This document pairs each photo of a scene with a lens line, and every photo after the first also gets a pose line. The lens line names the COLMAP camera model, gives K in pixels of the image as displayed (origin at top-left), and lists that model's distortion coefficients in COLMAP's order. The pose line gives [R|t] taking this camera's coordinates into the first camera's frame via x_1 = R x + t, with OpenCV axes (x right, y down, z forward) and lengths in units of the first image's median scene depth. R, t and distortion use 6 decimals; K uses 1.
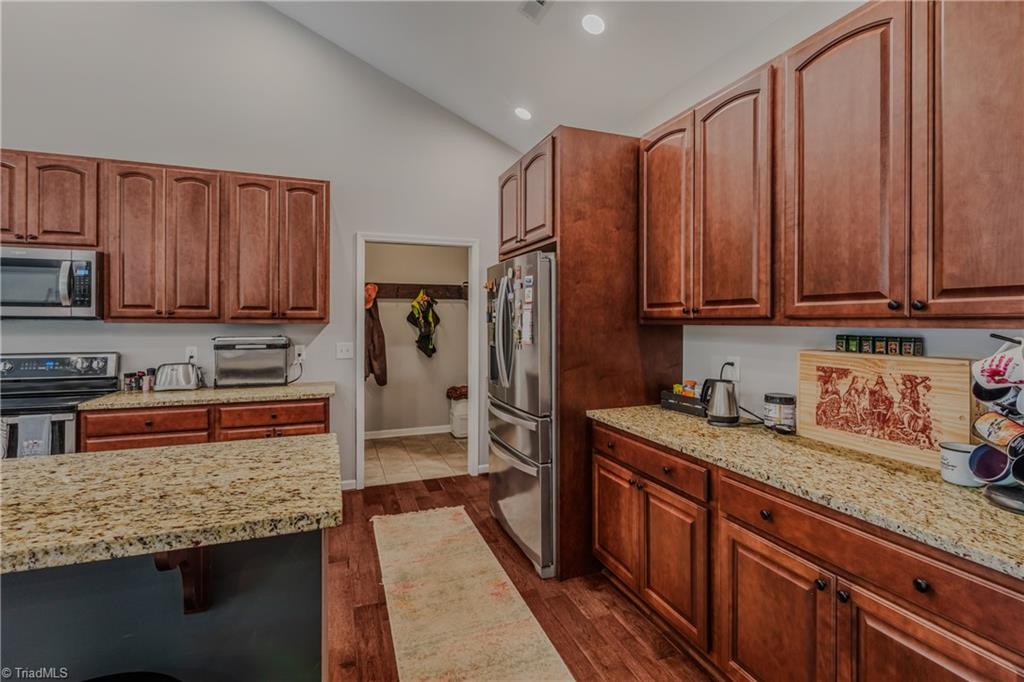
lens RADIAL K [[478.1, 0, 511.4], [0, 478.1, 324.1], [0, 0, 1]] dist [-0.000958, 0.000111]
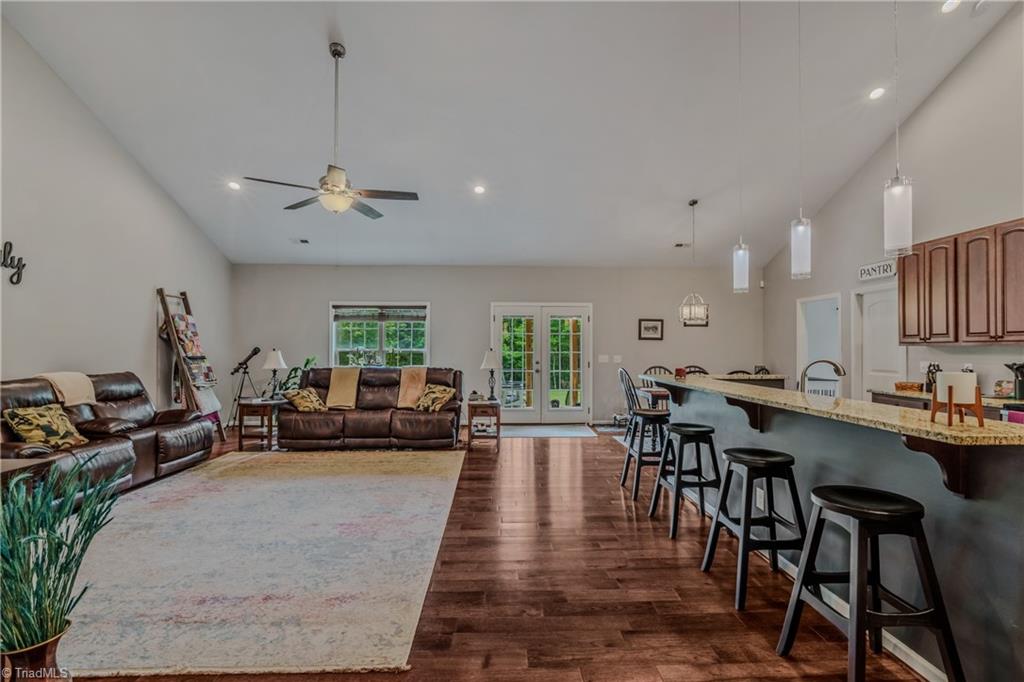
lens RADIAL K [[470.9, 0, 510.9], [0, 470.9, 343.5], [0, 0, 1]] dist [-0.004973, -0.000433]
pose [[-0.315342, -0.013734, -0.948879, 0.465717], [-0.008056, 0.999898, -0.011796, 0.017441], [0.948944, 0.003925, -0.315420, -0.014283]]
